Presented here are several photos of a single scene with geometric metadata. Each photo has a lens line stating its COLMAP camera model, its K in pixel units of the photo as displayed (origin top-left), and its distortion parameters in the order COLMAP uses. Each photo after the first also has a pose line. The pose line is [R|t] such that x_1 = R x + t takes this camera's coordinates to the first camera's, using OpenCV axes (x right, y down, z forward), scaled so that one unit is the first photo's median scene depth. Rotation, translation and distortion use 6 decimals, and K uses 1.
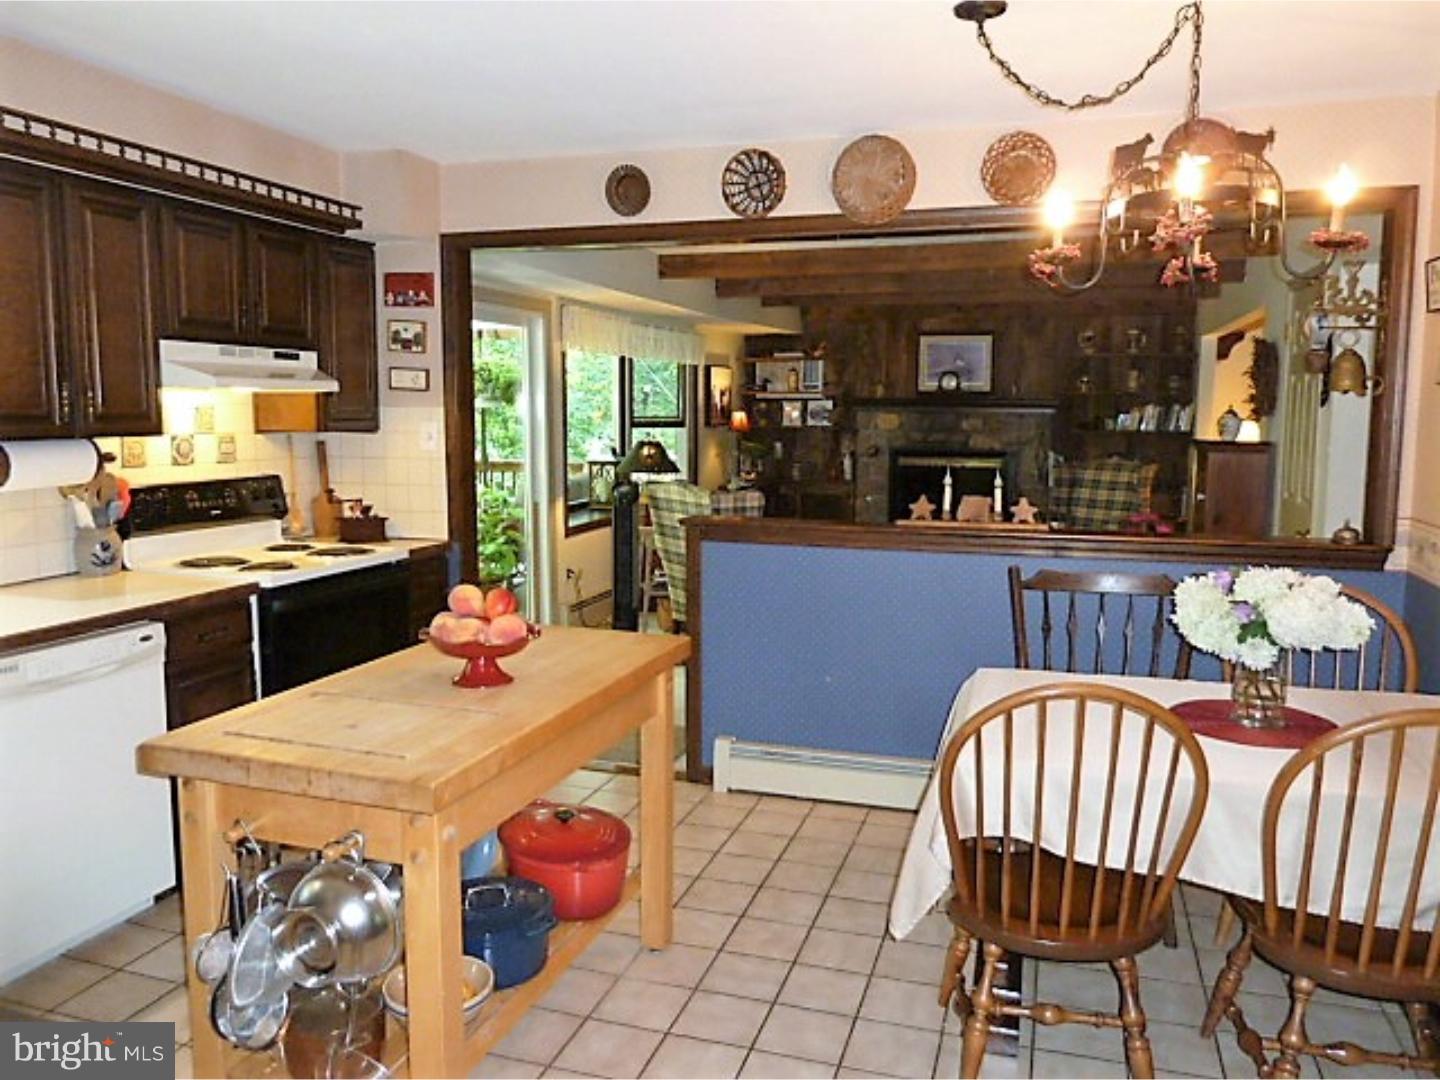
lens RADIAL K [[1130.7, 0, 720.7], [0, 1130.7, 562.8], [0, 0, 1]] dist [0.004402, 0.000921]
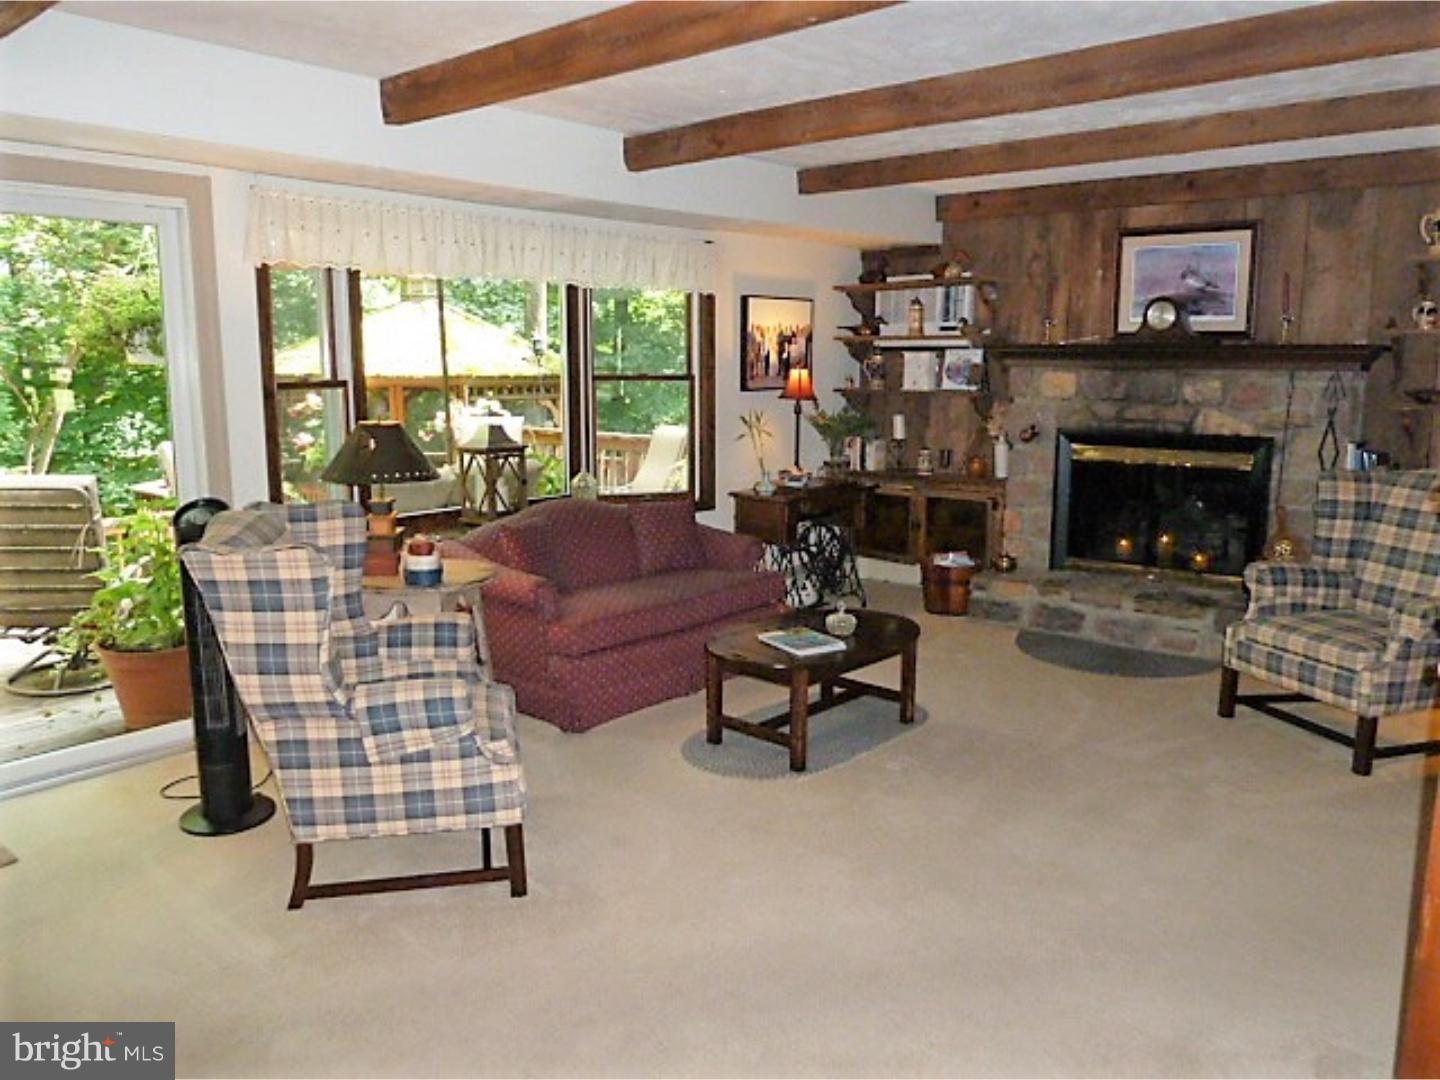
lens RADIAL K [[1098.3, 0, 720.0], [0, 1098.3, 540.0], [0, 0, 1]] dist [-0.025912, -0.003521]
pose [[0.920444, 0.058653, -0.386448, 0.210597], [-0.050366, 0.998233, 0.031543, -0.052417], [0.387616, -0.009570, 0.921771, 0.399043]]
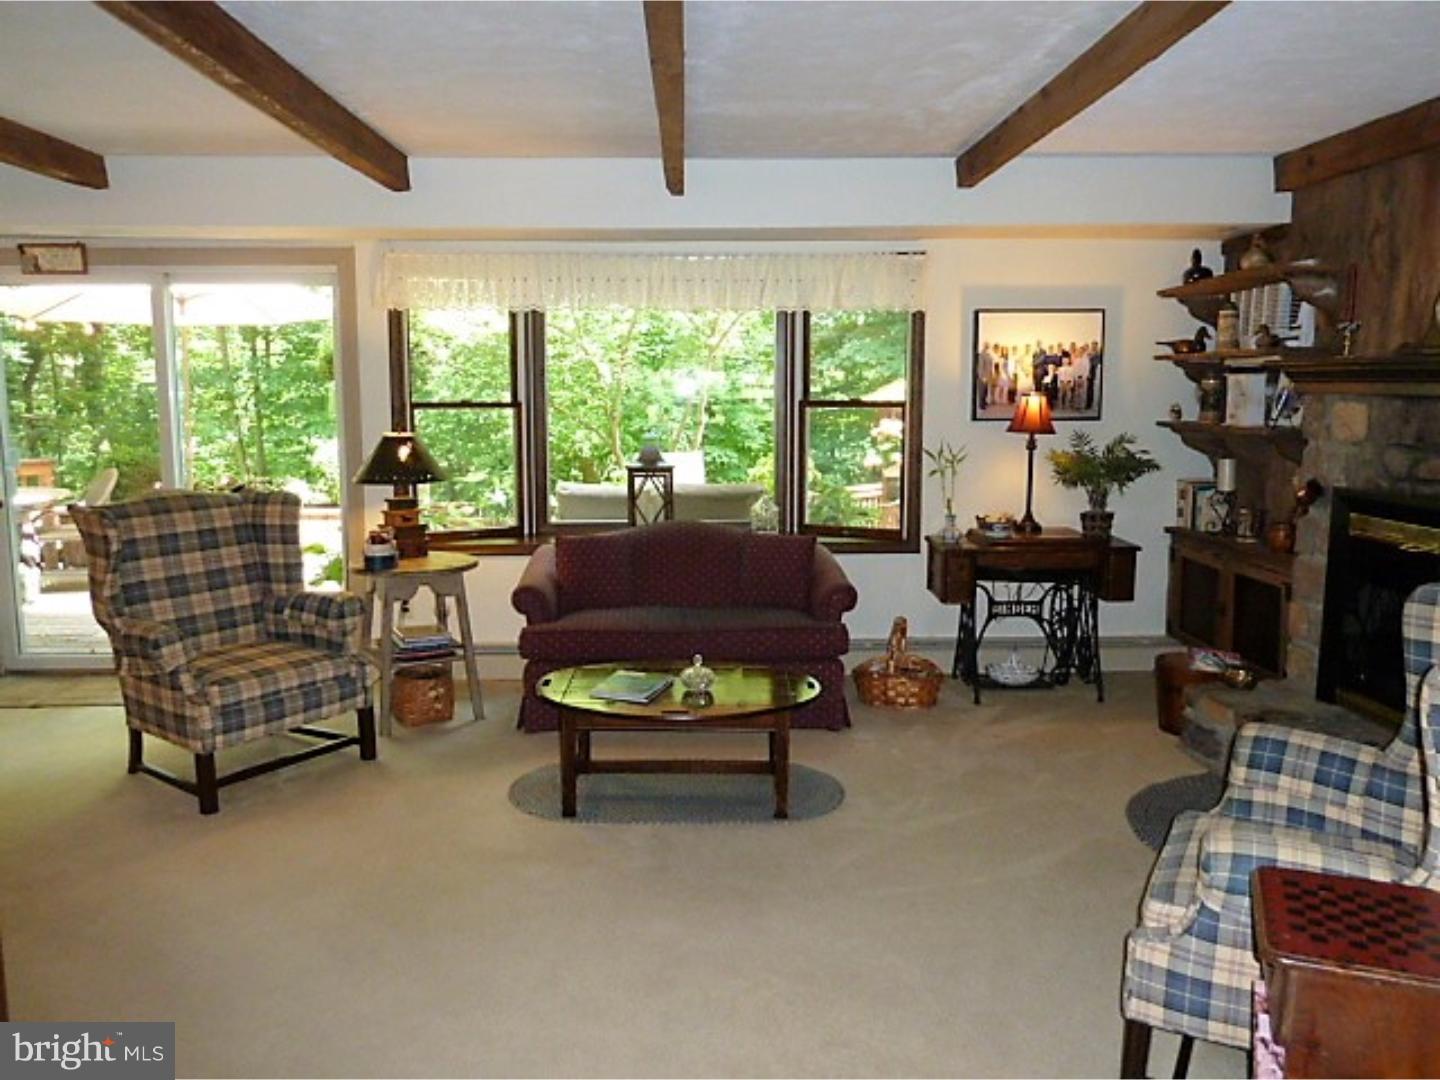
lens RADIAL K [[1098.3, 0, 720.0], [0, 1098.3, 540.0], [0, 0, 1]] dist [-0.025912, -0.003521]
pose [[0.347741, 0.122718, -0.929525, 0.424230], [-0.124501, 0.988662, 0.083948, -0.088527], [0.929288, 0.086535, 0.359076, 0.665302]]
